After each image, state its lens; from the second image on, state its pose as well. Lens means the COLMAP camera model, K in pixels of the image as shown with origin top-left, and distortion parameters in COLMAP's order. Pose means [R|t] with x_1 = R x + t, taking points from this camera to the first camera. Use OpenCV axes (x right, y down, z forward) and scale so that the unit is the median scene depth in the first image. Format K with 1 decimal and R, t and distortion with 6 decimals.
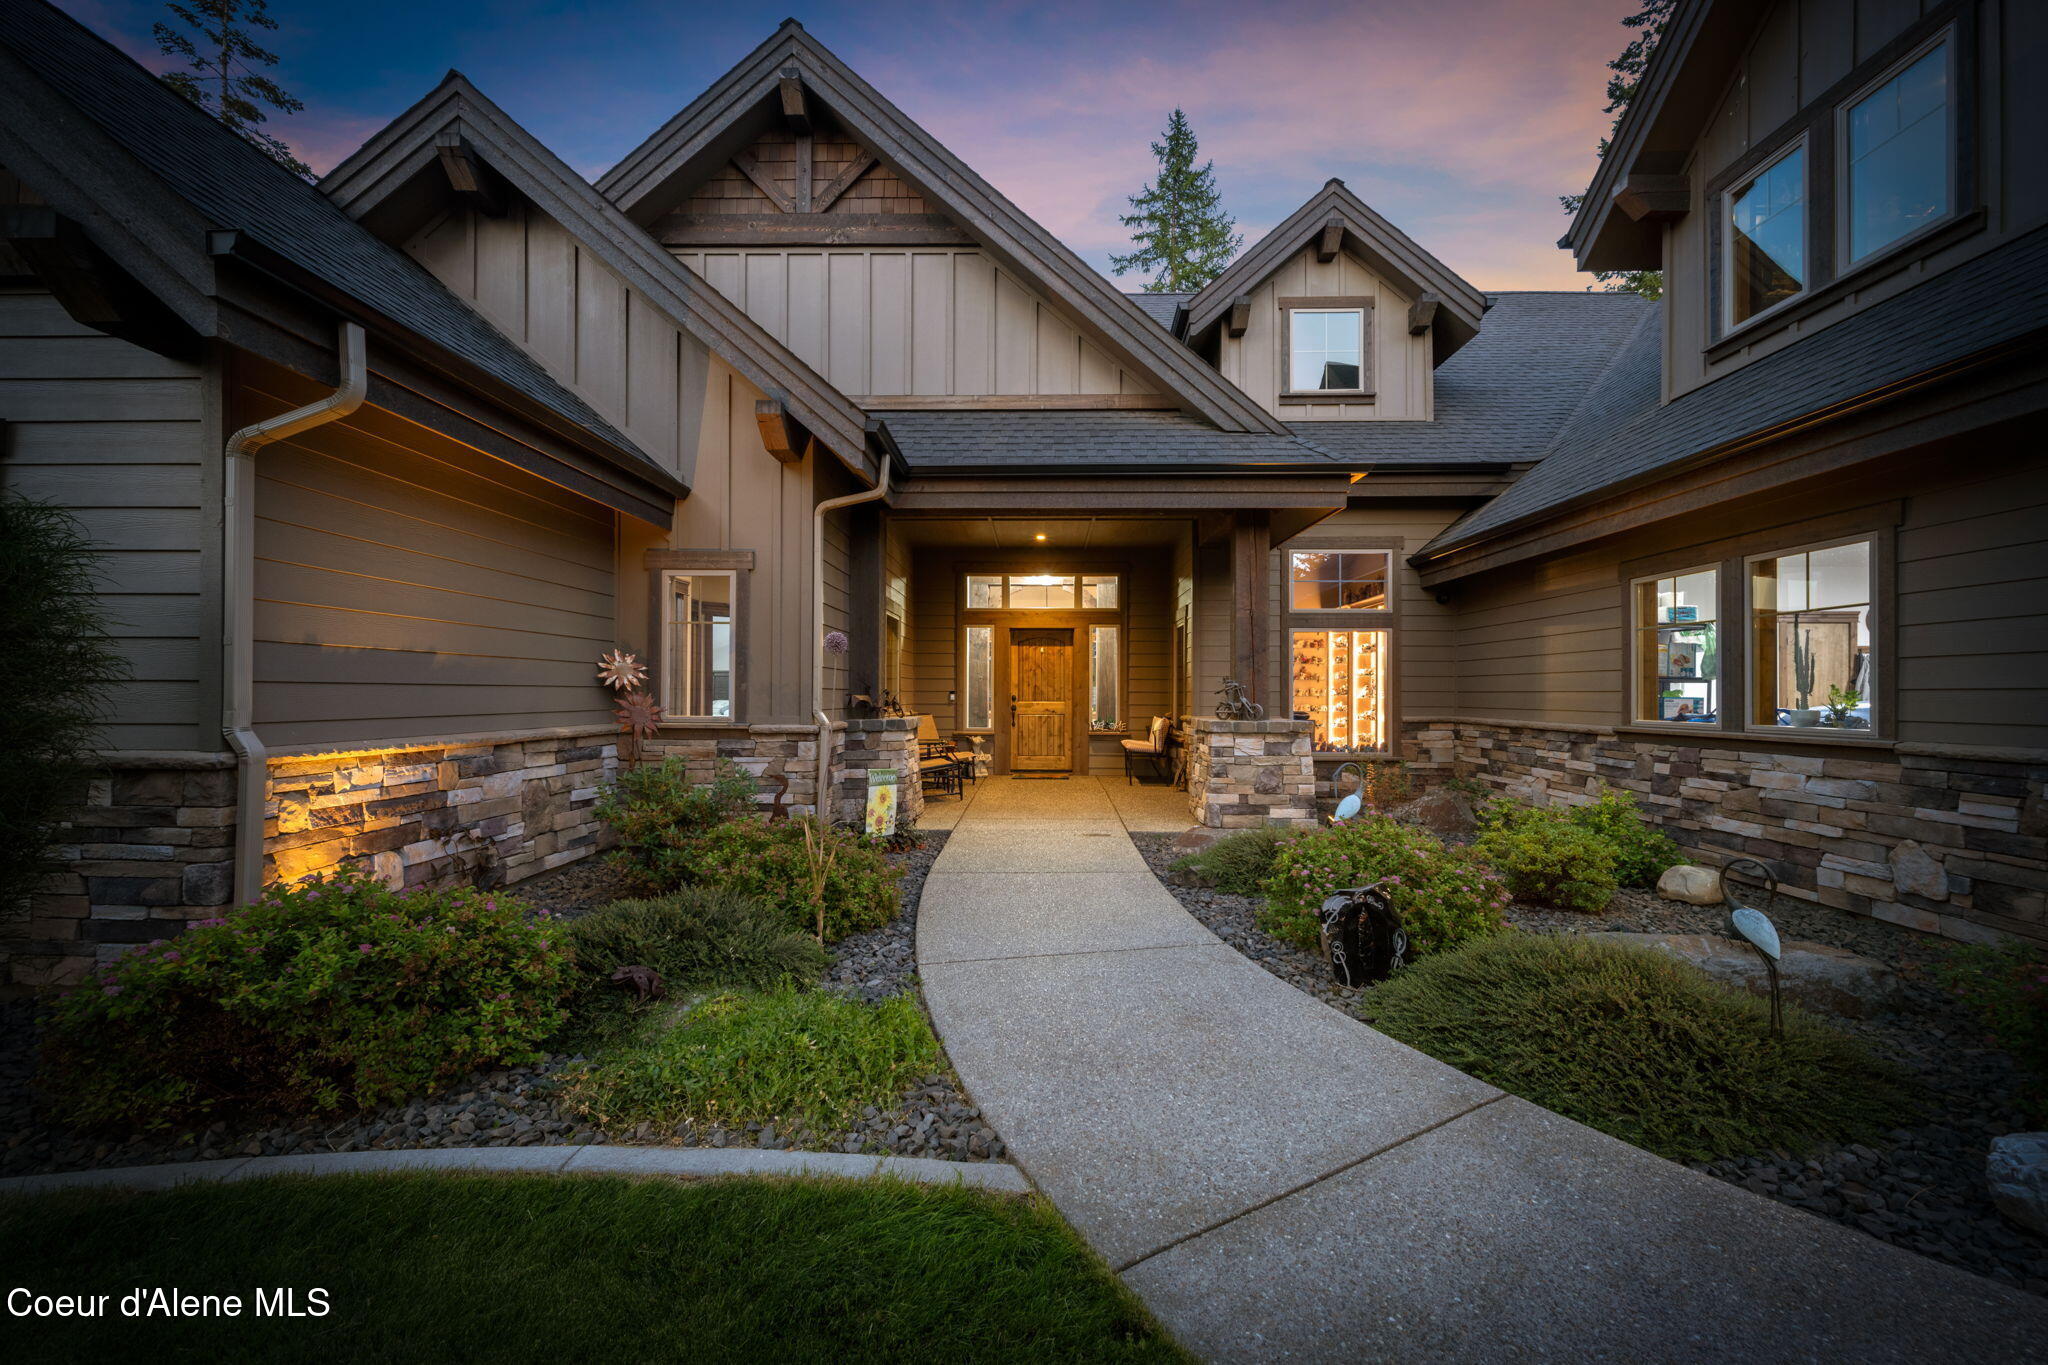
lens RADIAL K [[811.6, 0, 1024.0], [0, 811.6, 682.5], [0, 0, 1]] dist [-0.000077, -0.000097]
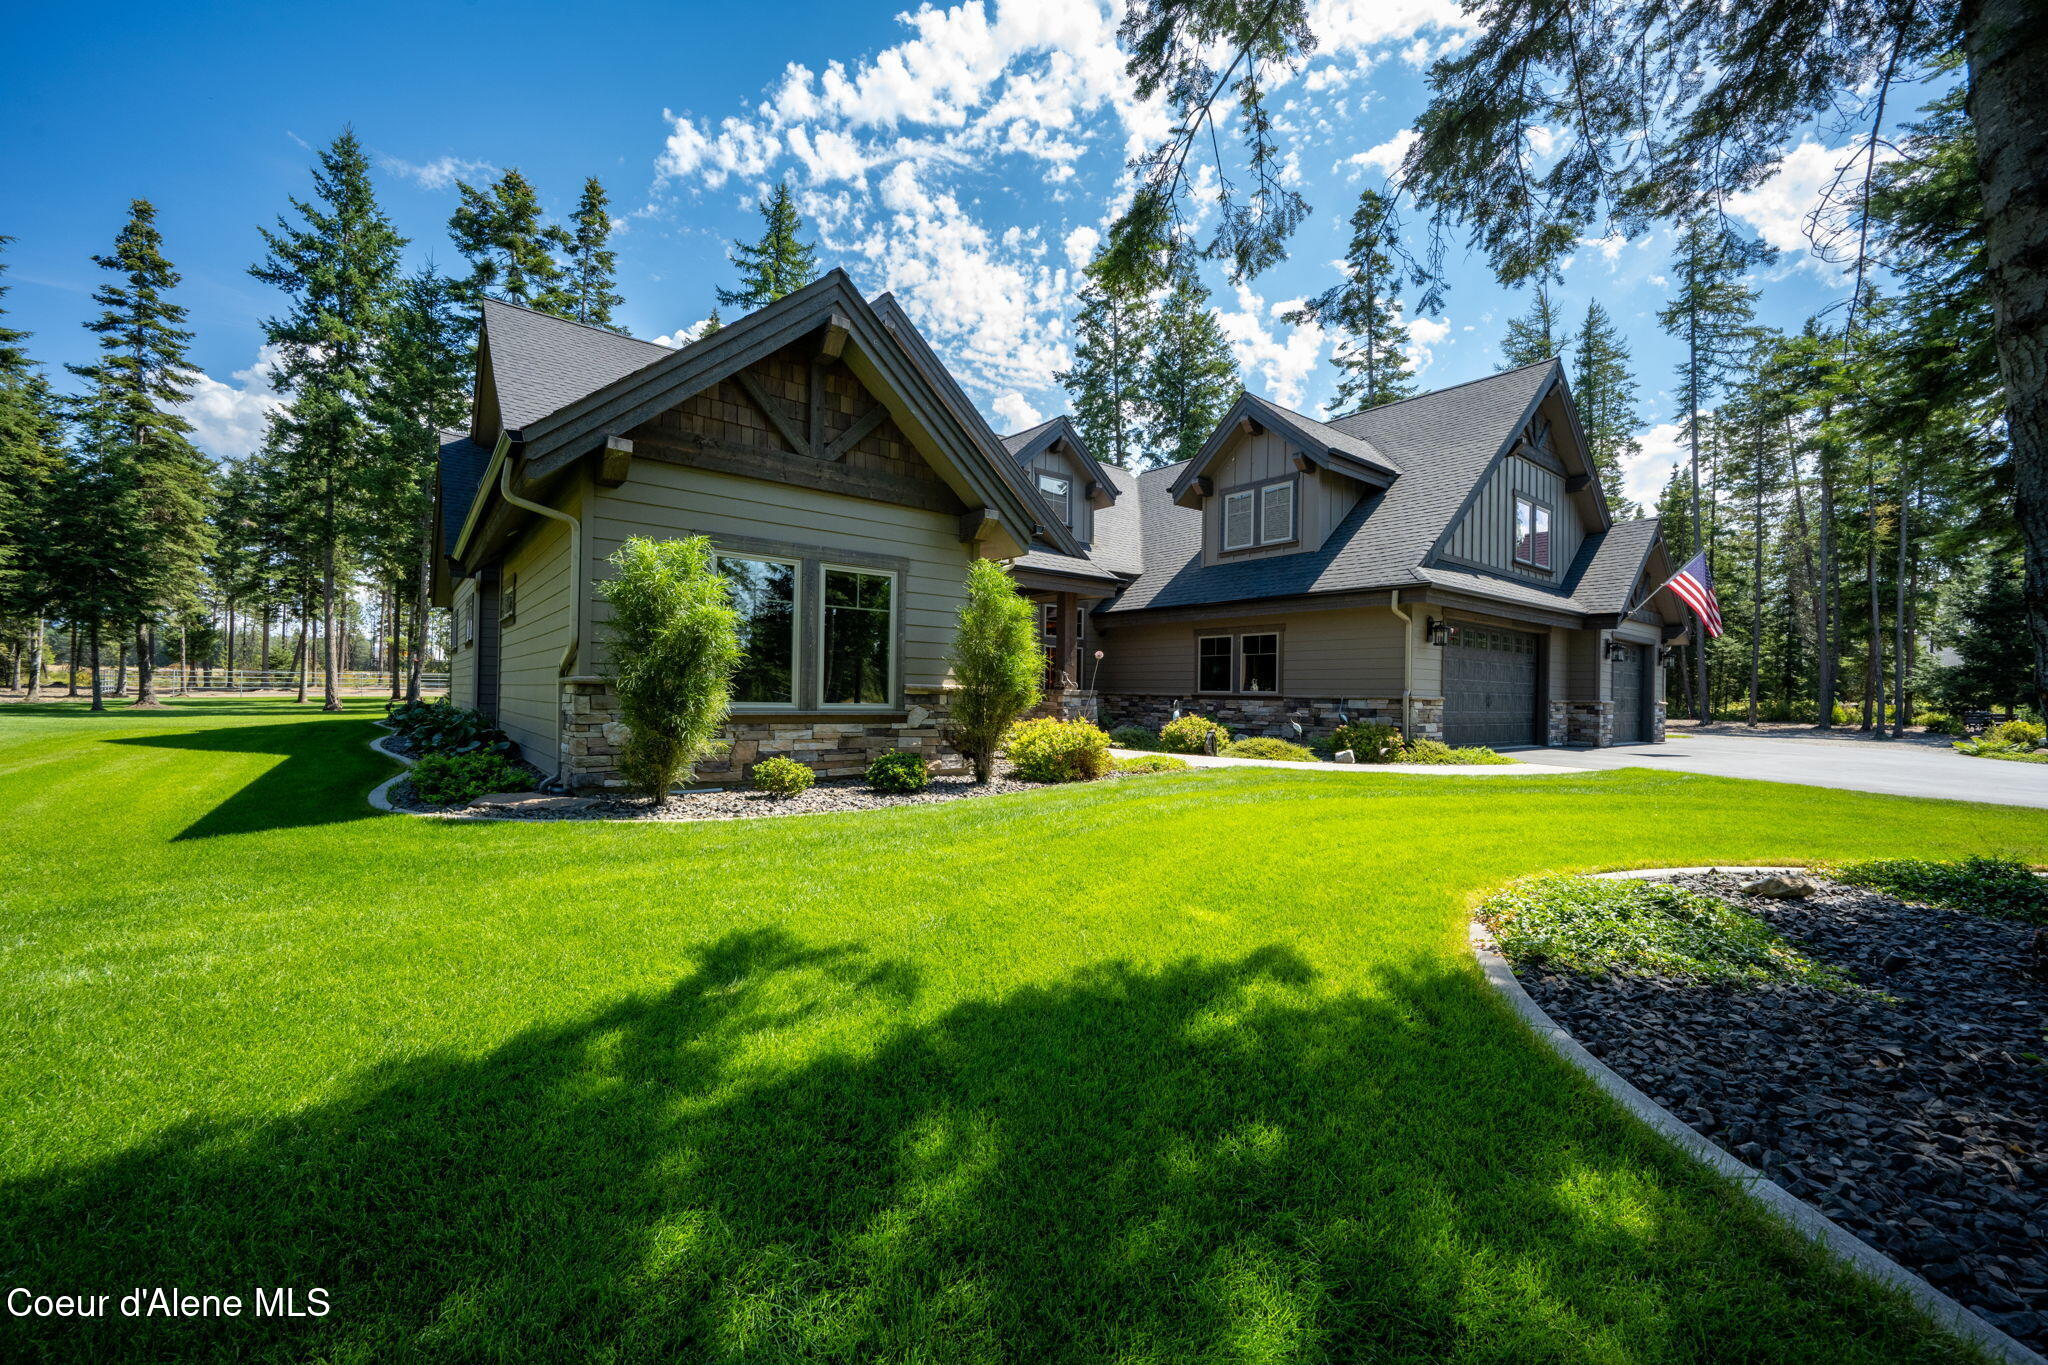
lens RADIAL K [[811.6, 0, 1024.0], [0, 811.6, 682.5], [0, 0, 1]] dist [-0.000077, -0.000097]
pose [[0.768722, 0.018944, 0.639302, -1.170855], [-0.023699, 0.999719, -0.001127, 0.030758], [-0.639143, -0.014284, 0.768955, -0.563826]]
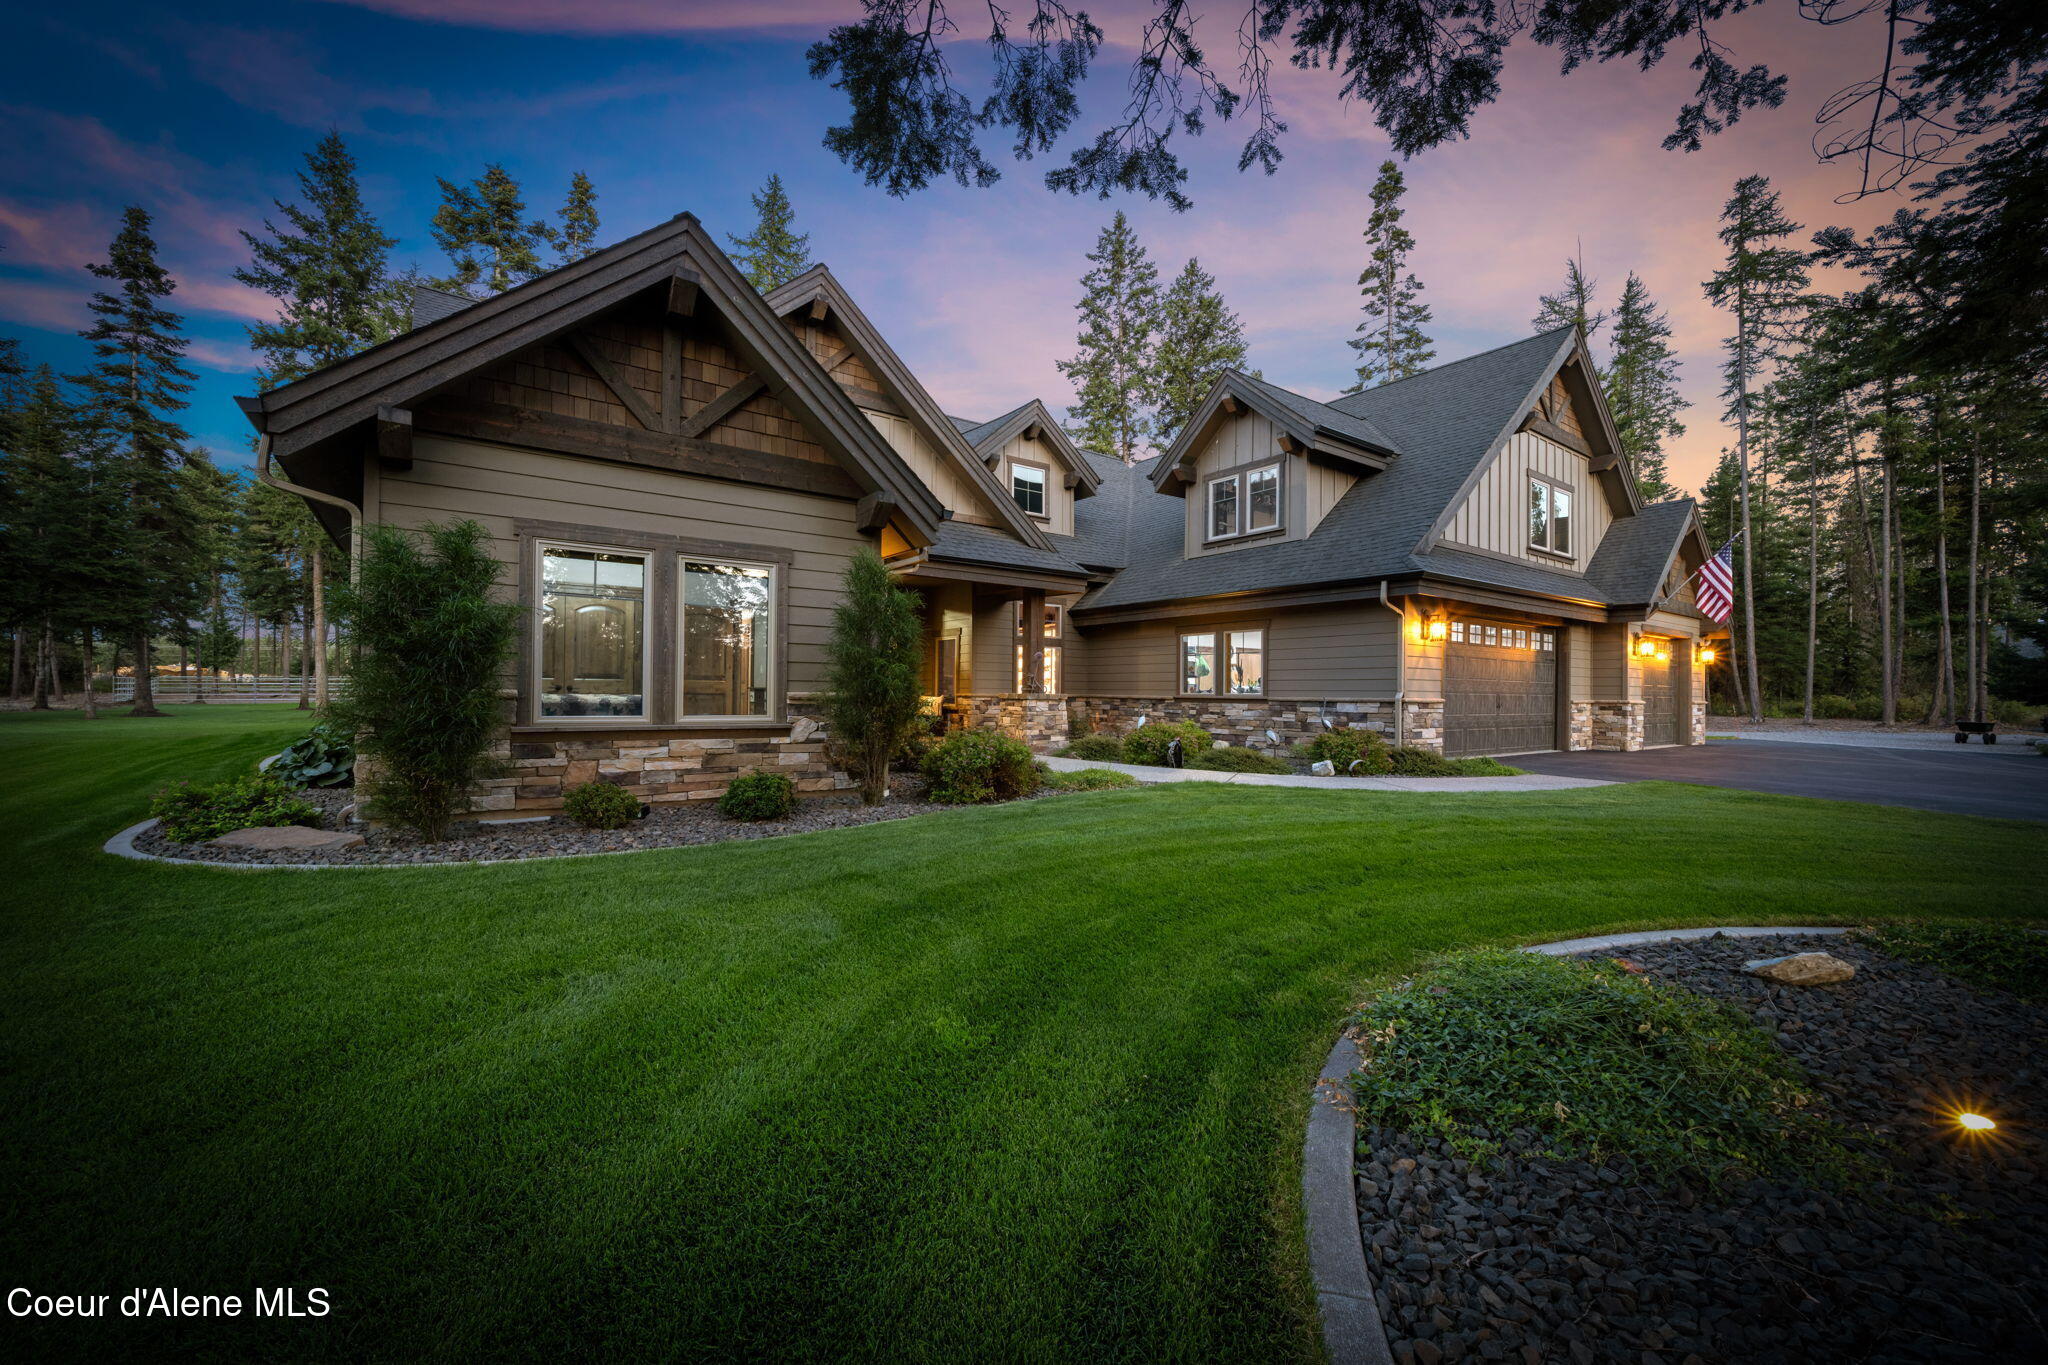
lens RADIAL K [[816.2, 0, 1024.0], [0, 816.2, 682.5], [0, 0, 1]] dist [-0.000880, 0.000214]
pose [[0.791938, 0.012675, 0.610470, -0.953480], [-0.016273, 0.999868, 0.000350, 0.018453], [-0.610384, -0.010211, 0.792040, -0.553191]]
